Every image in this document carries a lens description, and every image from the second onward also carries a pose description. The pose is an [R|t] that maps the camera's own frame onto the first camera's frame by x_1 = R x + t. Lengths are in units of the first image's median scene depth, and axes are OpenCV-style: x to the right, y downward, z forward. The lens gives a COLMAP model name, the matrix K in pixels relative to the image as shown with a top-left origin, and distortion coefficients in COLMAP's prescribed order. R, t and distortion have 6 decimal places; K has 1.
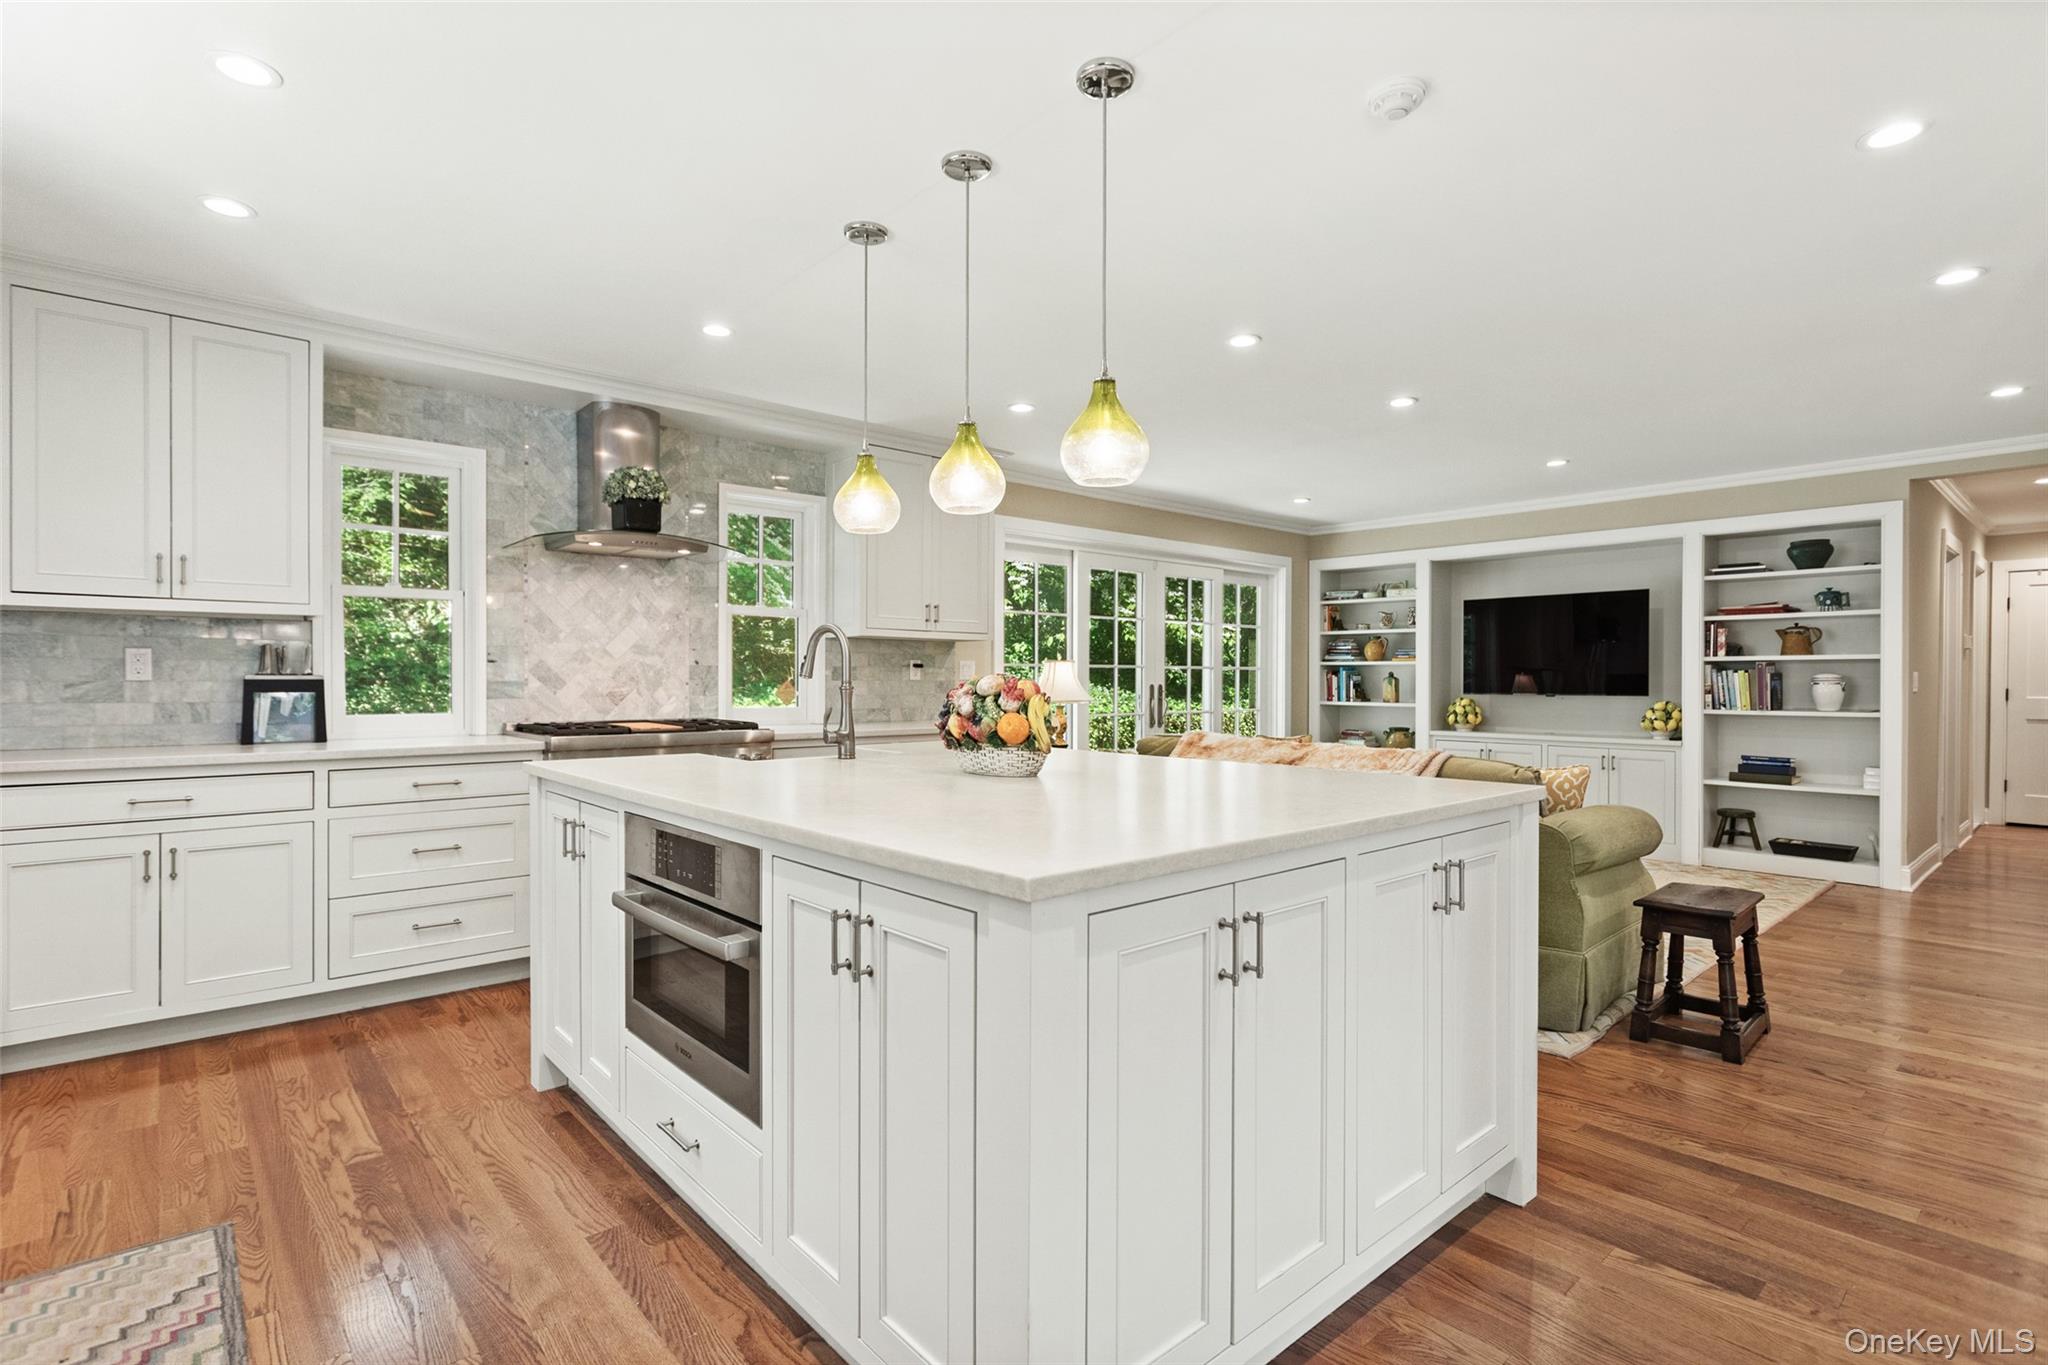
lens RADIAL K [[975.3, 0, 1017.5], [0, 975.3, 685.6], [0, 0, 1]] dist [0.000463, 0.000320]
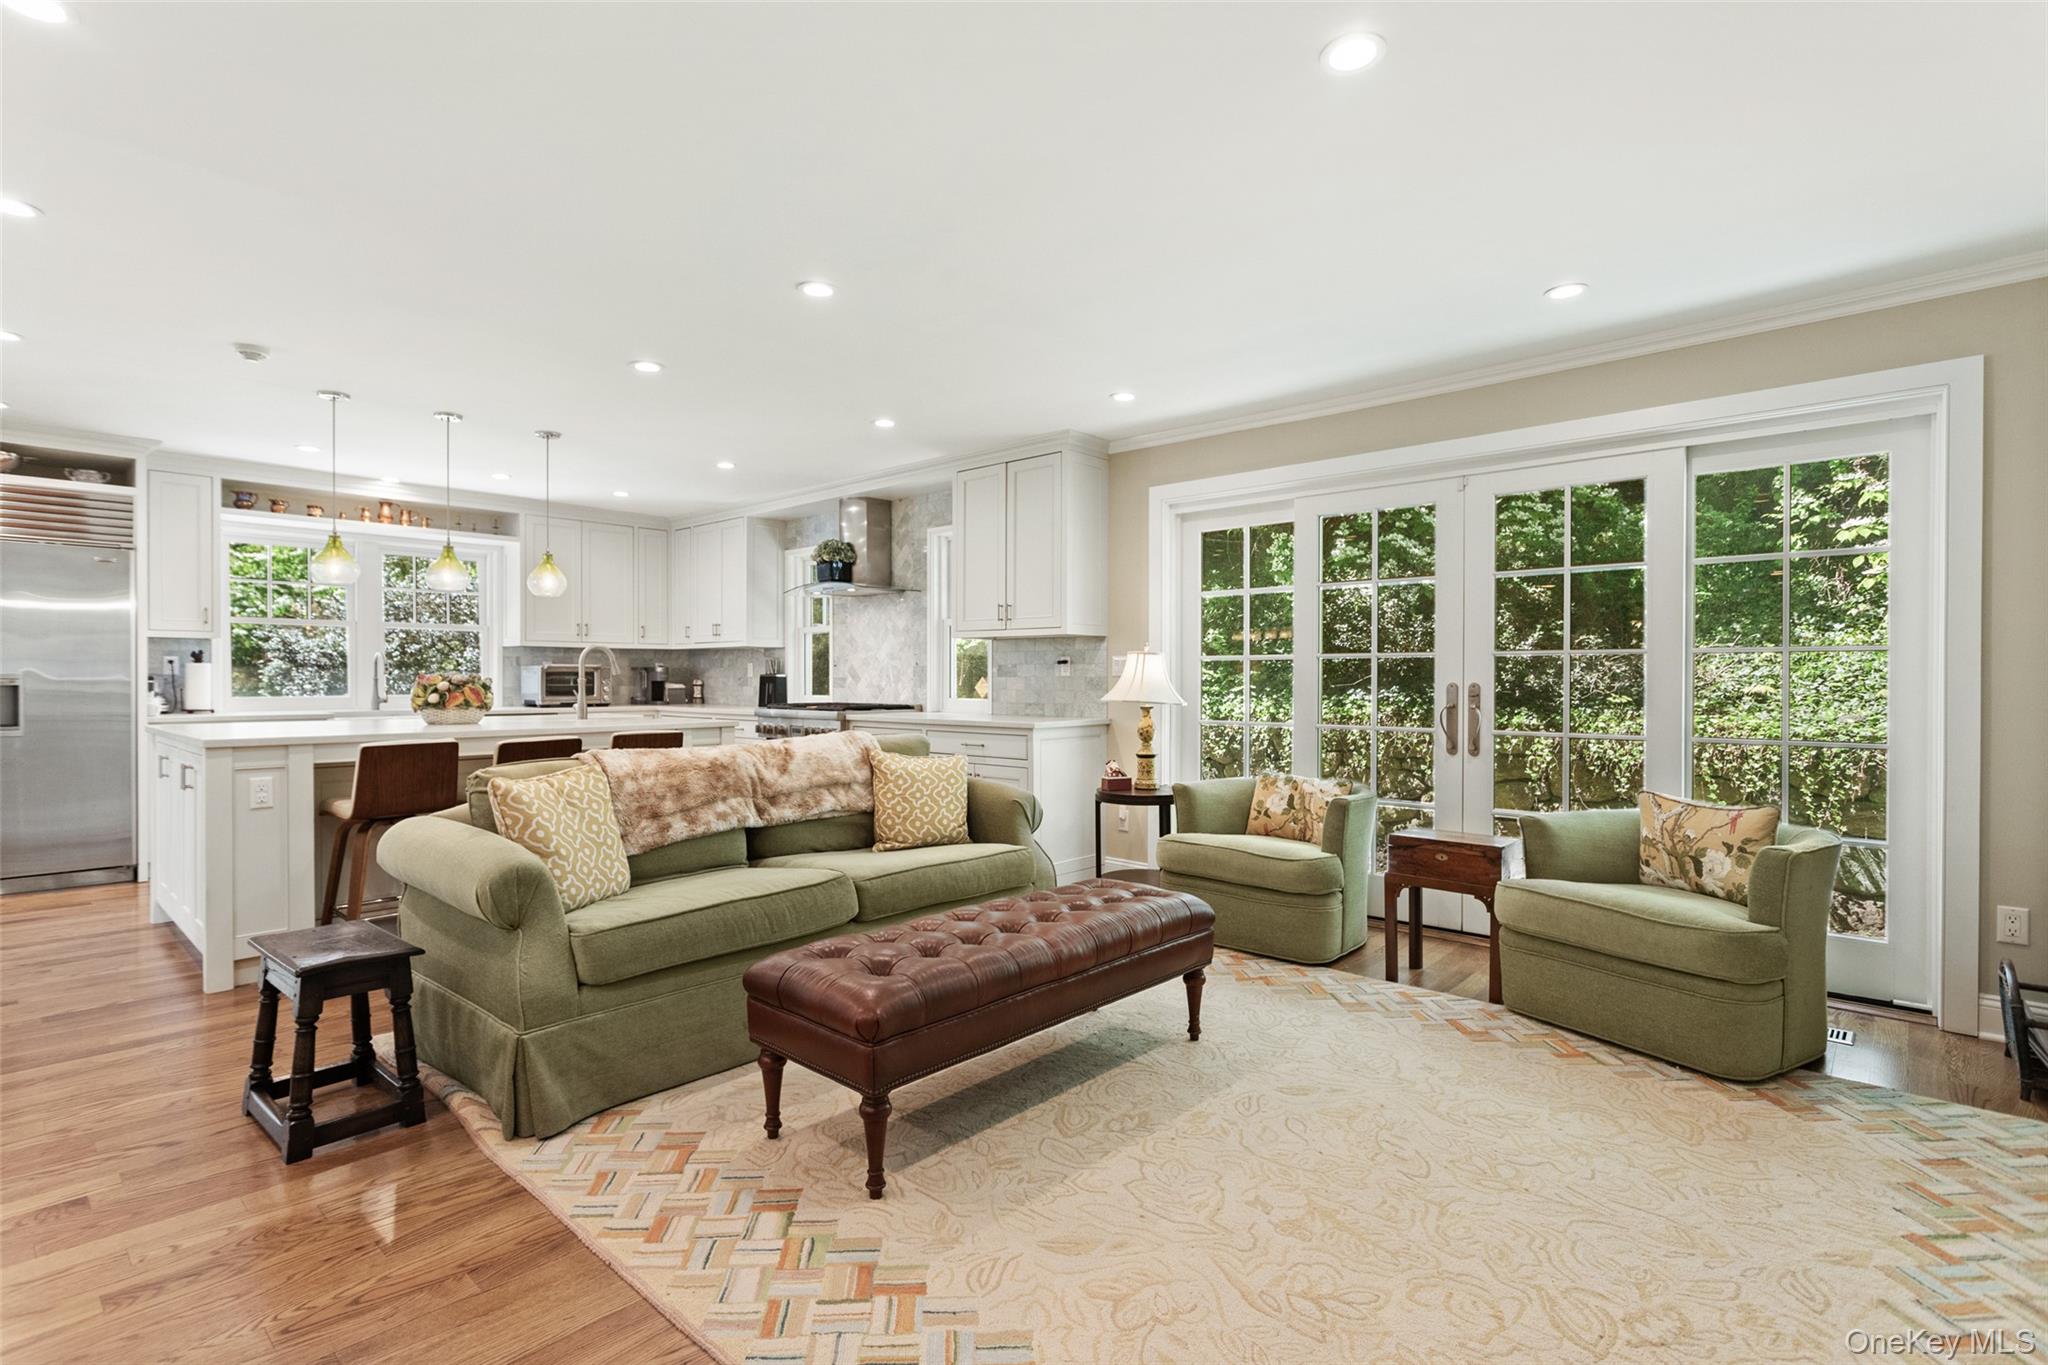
lens RADIAL K [[975.3, 0, 1016.3], [0, 975.3, 676.7], [0, 0, 1]] dist [0.000463, 0.000320]
pose [[0.112599, -0.002457, -0.993638, 1.164023], [-0.006599, 0.999973, -0.003220, -0.002282], [0.993619, 0.006919, 0.112579, 1.094315]]
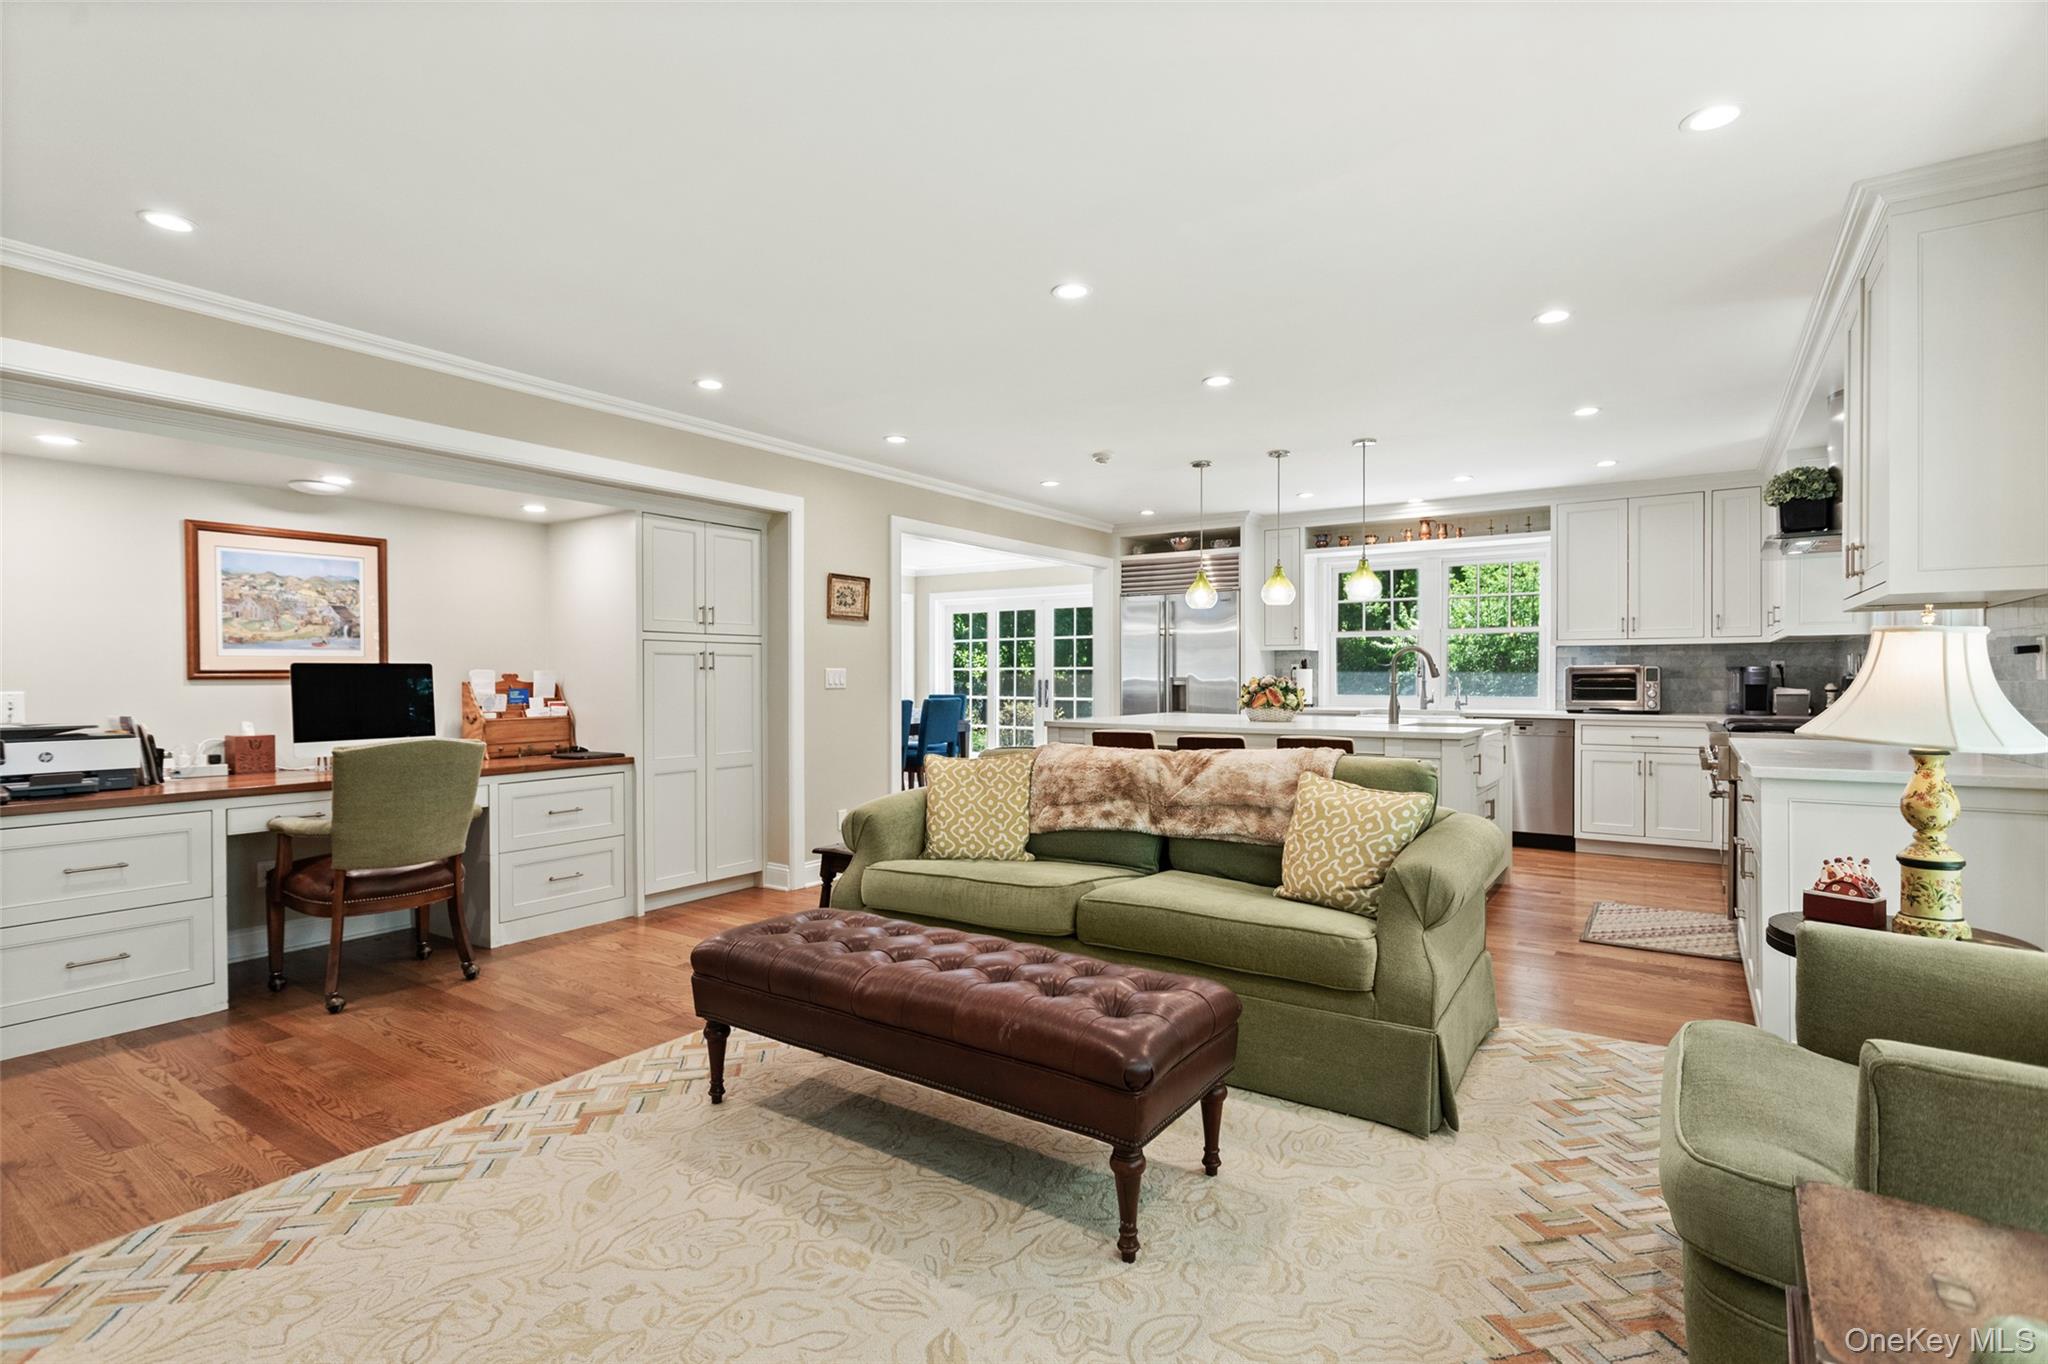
lens RADIAL K [[975.3, 0, 1029.4], [0, 975.3, 682.0], [0, 0, 1]] dist [0.000463, 0.000320]
pose [[-0.965372, 0.000332, -0.260876, 0.626690], [-0.002403, 0.999945, 0.010167, -0.011387], [0.260865, 0.010442, -0.965319, 1.731801]]
